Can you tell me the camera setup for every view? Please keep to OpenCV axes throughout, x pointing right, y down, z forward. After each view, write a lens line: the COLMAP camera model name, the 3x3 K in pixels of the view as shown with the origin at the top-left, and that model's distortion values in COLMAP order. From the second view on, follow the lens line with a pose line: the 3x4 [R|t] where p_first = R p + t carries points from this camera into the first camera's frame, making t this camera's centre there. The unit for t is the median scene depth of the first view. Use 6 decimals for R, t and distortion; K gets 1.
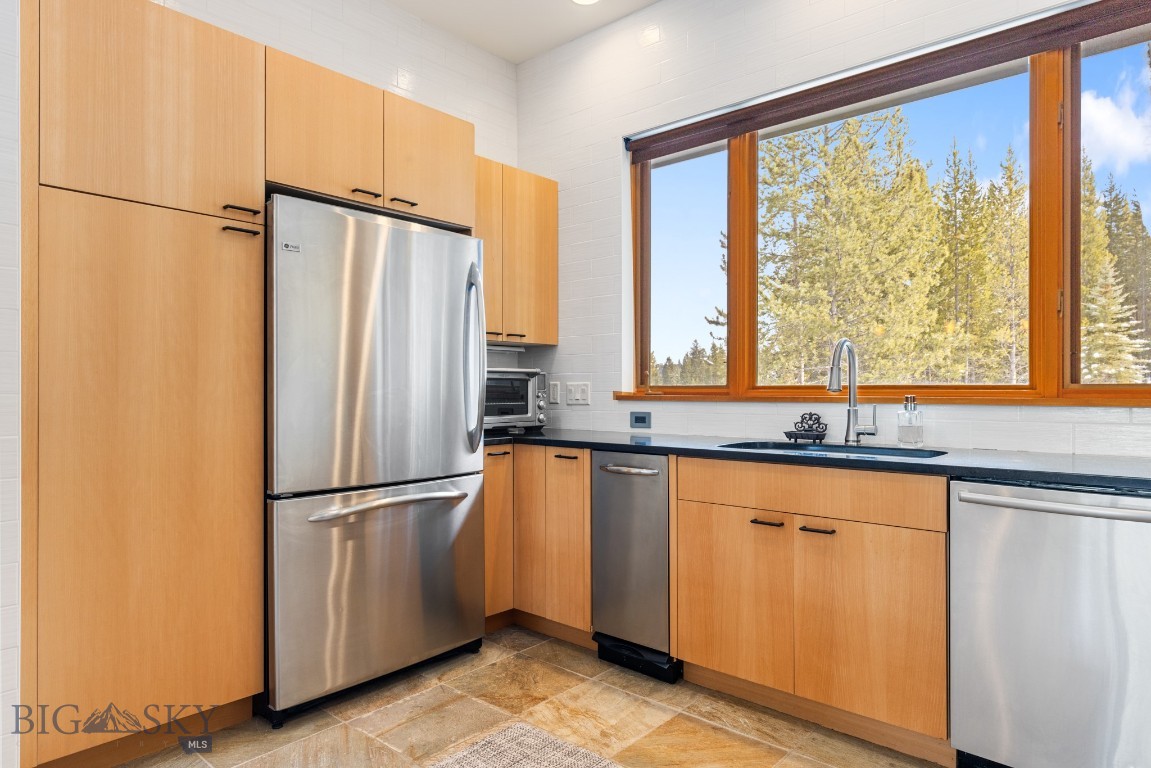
lens RADIAL K [[683.5, 0, 576.4], [0, 683.5, 389.7], [0, 0, 1]] dist [0.003461, 0.001270]
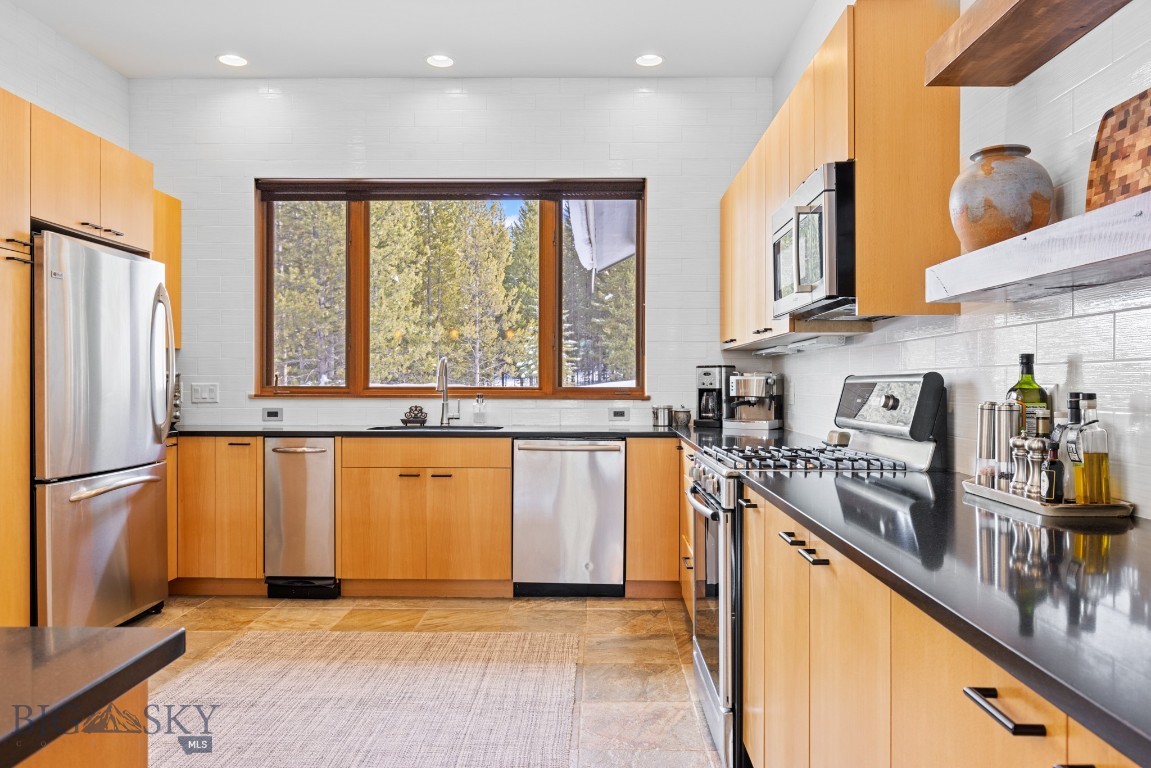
lens RADIAL K [[828.2, 0, 575.8], [0, 828.2, 383.2], [0, 0, 1]] dist [-0.000644, -0.000197]
pose [[0.766517, 0.001379, 0.642223, -0.556296], [-0.002128, 0.999998, 0.000393, -0.016714], [-0.642221, -0.001668, 0.766518, -0.606163]]
